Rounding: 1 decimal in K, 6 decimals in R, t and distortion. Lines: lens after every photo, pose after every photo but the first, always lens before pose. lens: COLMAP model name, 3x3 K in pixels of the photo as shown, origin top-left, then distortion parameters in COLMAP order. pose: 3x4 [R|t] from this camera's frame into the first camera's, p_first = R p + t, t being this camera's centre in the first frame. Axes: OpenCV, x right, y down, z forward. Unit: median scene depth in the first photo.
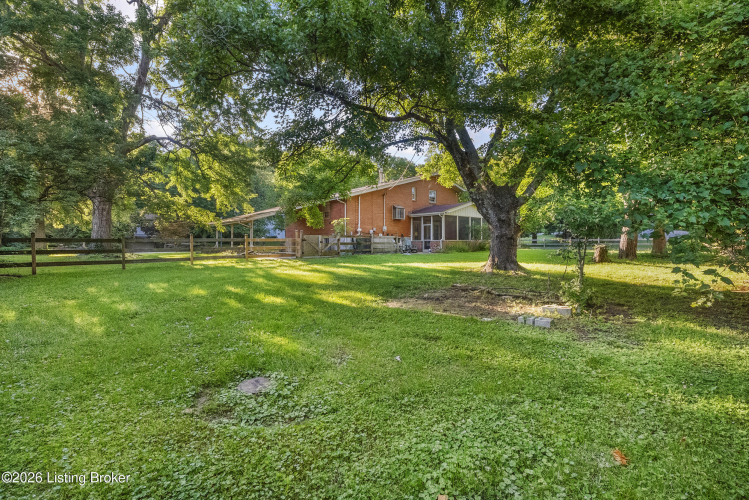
lens RADIAL K [[344.9, 0, 376.1], [0, 344.9, 248.4], [0, 0, 1]] dist [0.001246, -0.000085]
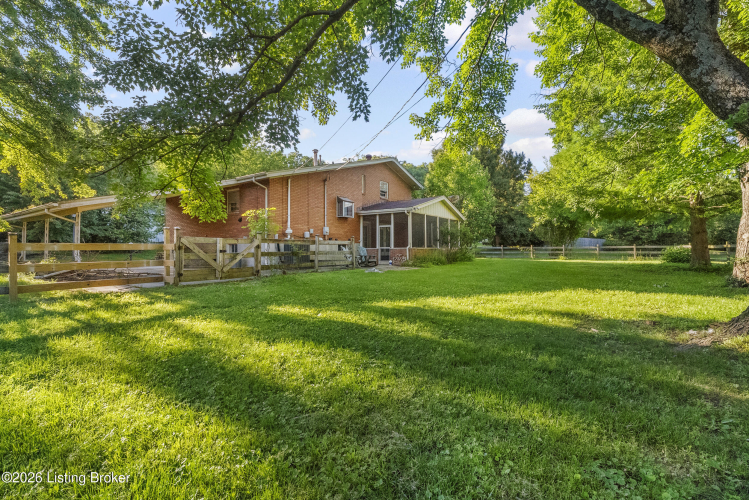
lens RADIAL K [[344.9, 0, 371.5], [0, 344.9, 249.8], [0, 0, 1]] dist [0.001246, -0.000085]
pose [[0.971870, 0.000576, 0.235518, -0.048627], [0.003545, 0.999848, -0.017072, -0.008413], [-0.235492, 0.017427, 0.971720, 0.341118]]
